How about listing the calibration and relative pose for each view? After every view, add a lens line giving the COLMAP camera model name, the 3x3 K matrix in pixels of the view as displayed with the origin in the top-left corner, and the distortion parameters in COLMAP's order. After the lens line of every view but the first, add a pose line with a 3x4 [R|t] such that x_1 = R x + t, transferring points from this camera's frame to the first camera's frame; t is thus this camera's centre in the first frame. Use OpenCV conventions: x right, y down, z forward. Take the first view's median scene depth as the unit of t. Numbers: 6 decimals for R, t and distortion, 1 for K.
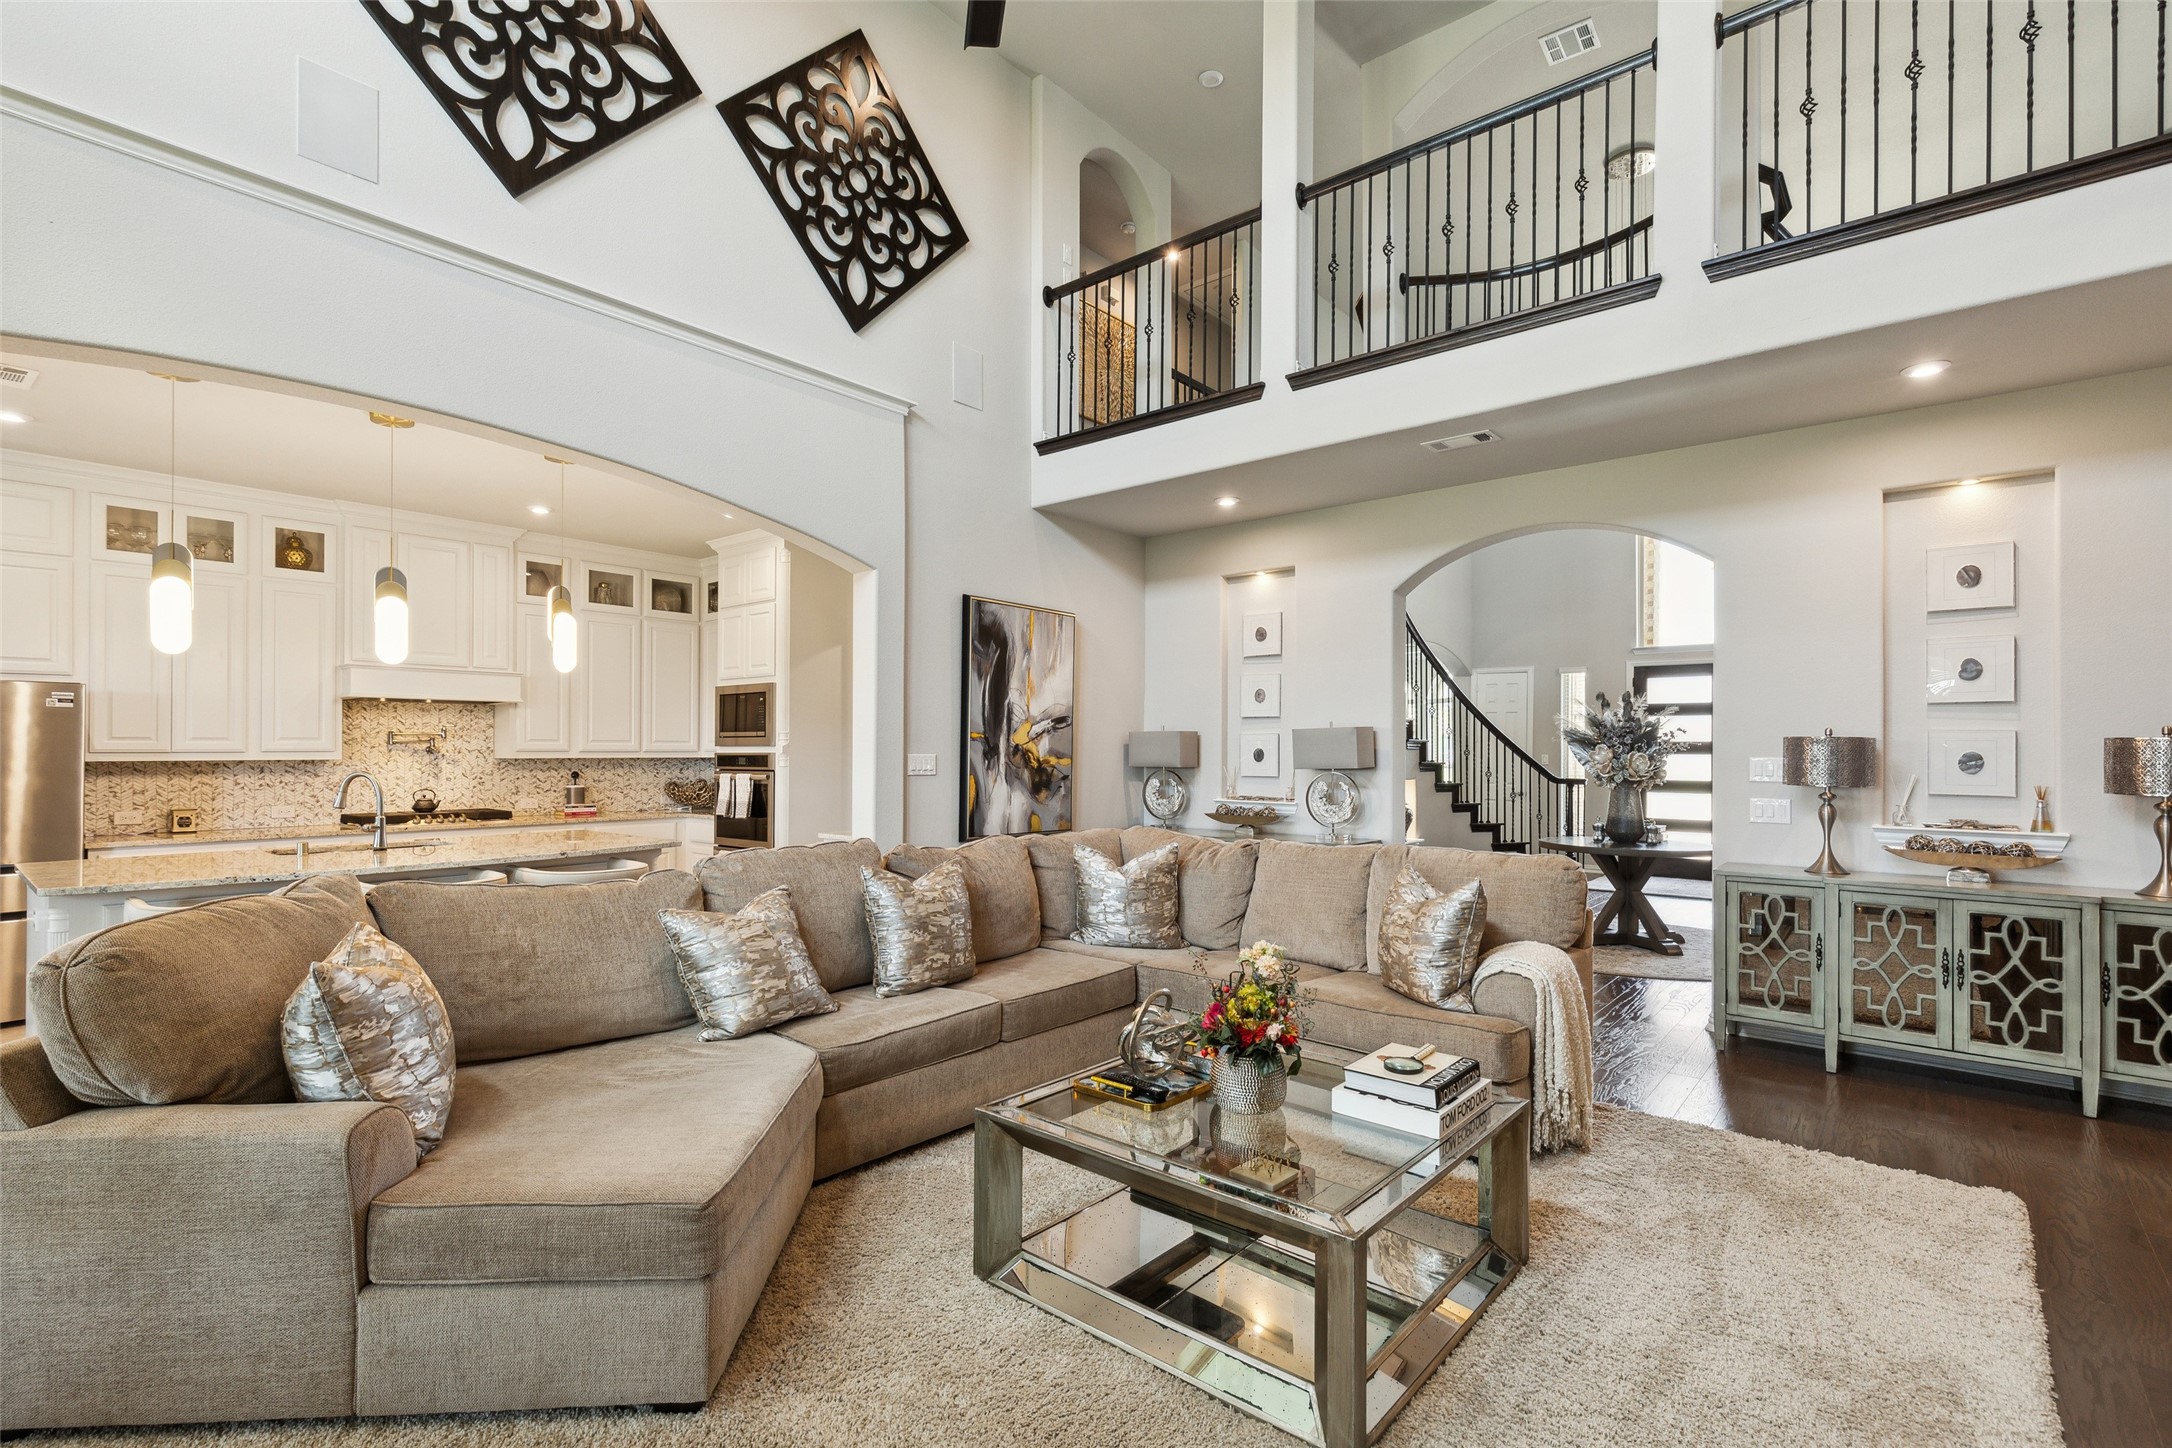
lens RADIAL K [[1031.2, 0, 1024.8], [0, 1031.2, 730.8], [0, 0, 1]] dist [0.092155, -0.027562]
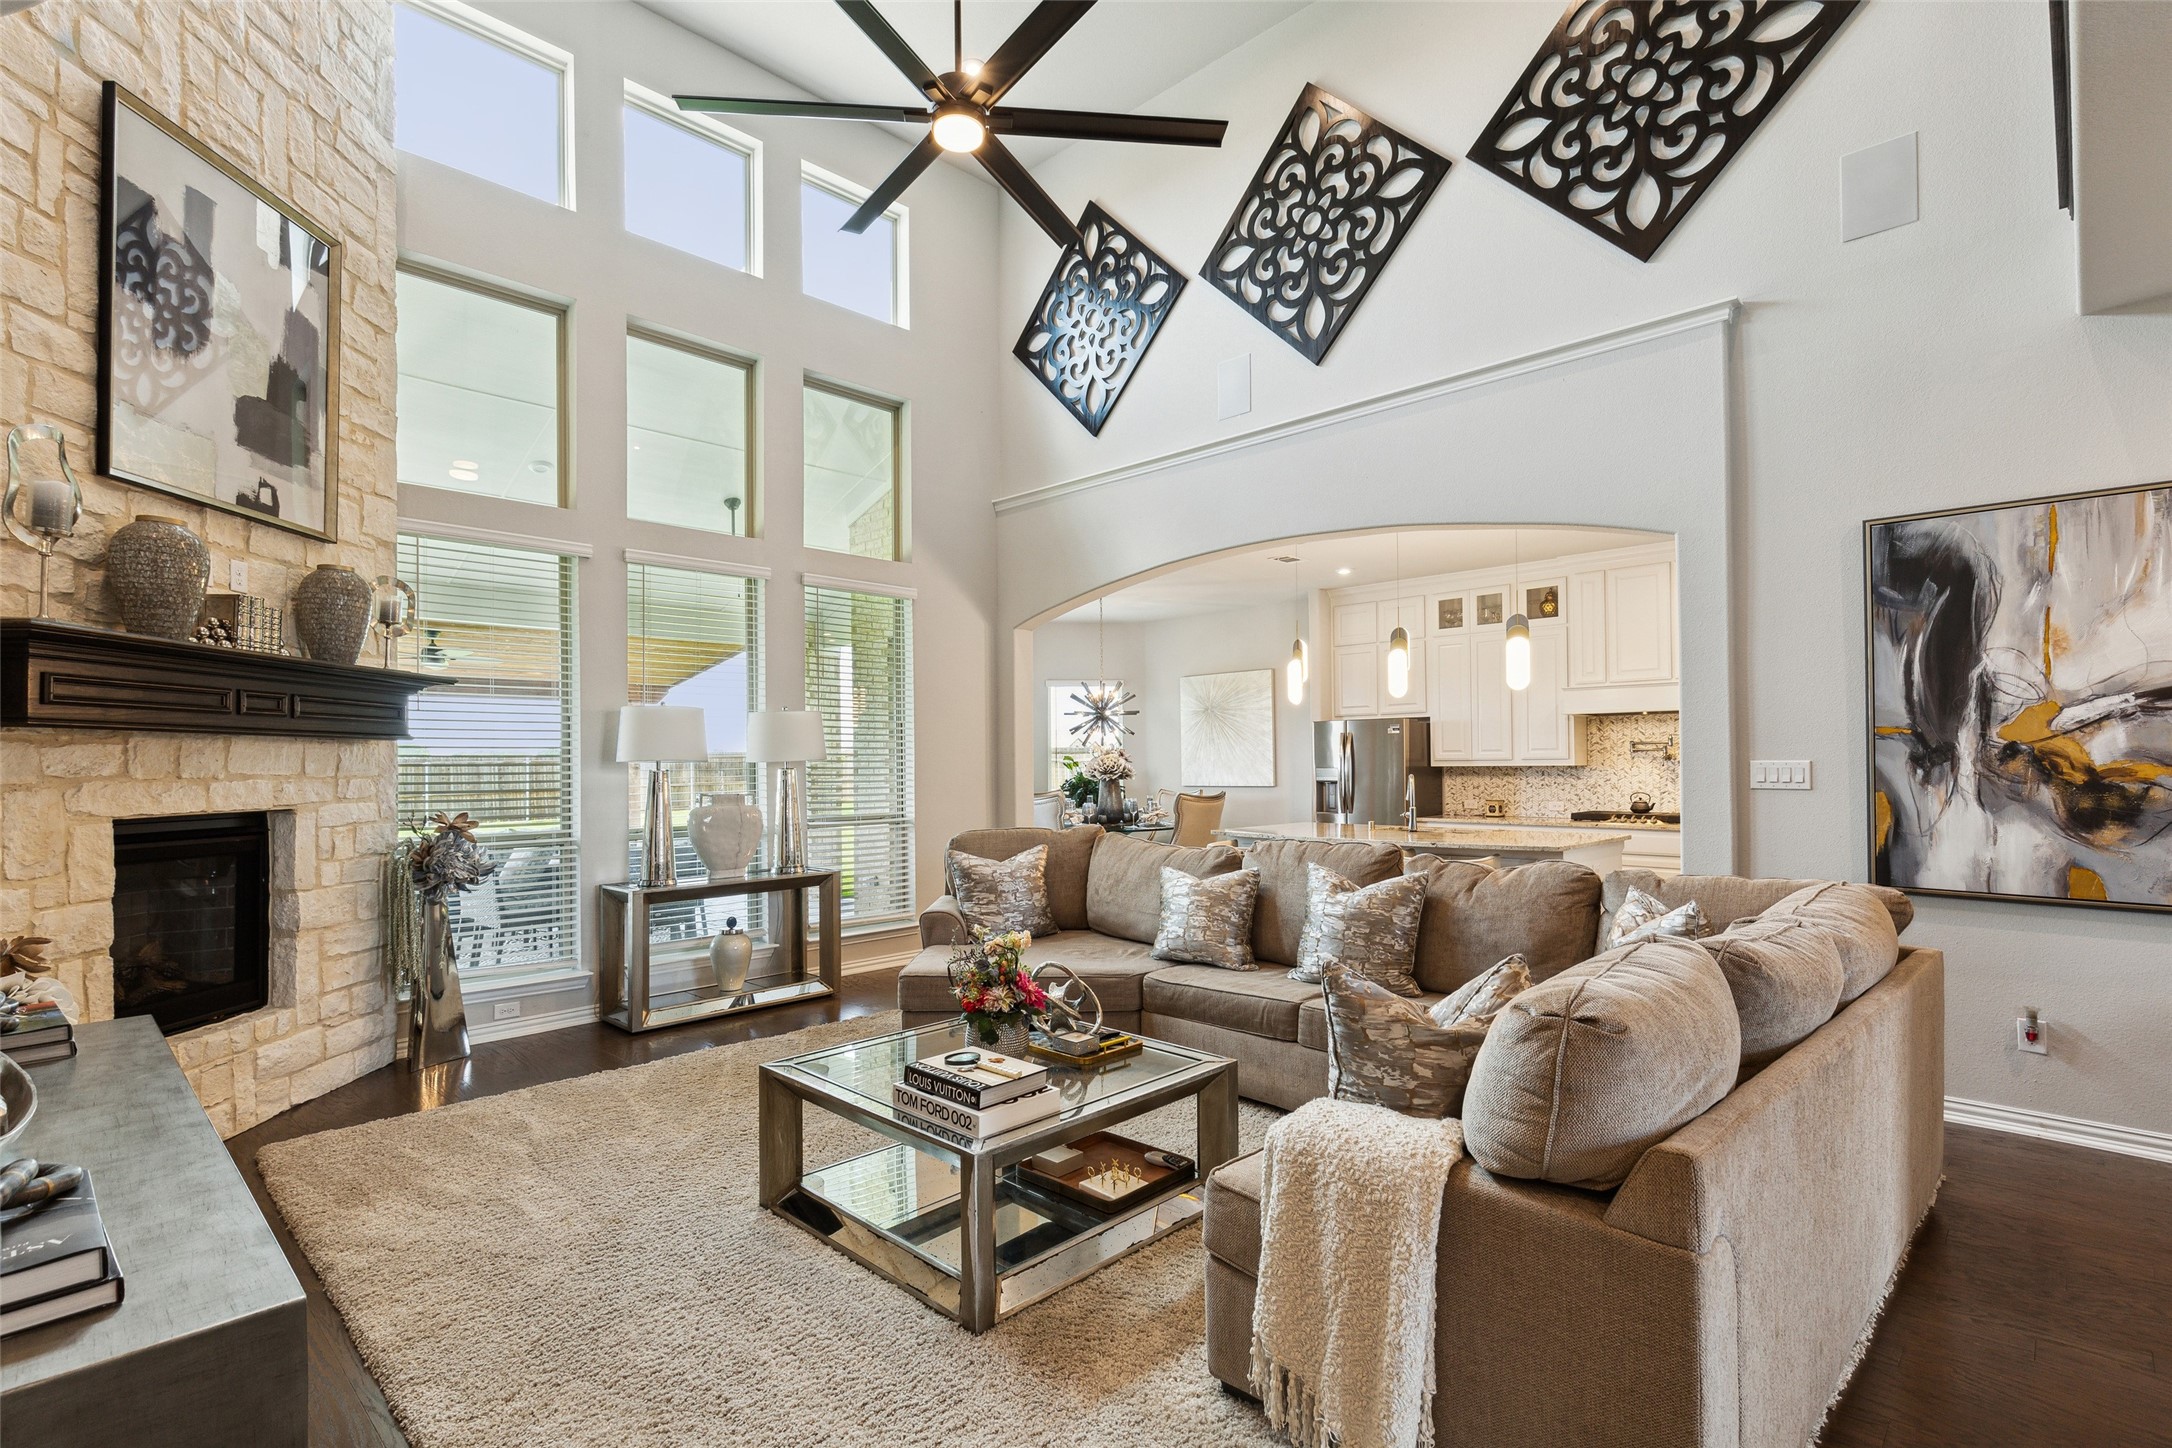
lens RADIAL K [[1013.8, 0, 1079.1], [0, 1013.8, 745.9], [0, 0, 1]] dist [0.002266, -0.000829]
pose [[-0.033030, -0.018337, -0.999286, 0.528825], [0.027949, 0.999424, -0.019263, 0.010372], [0.999064, -0.028565, -0.032498, 0.449314]]
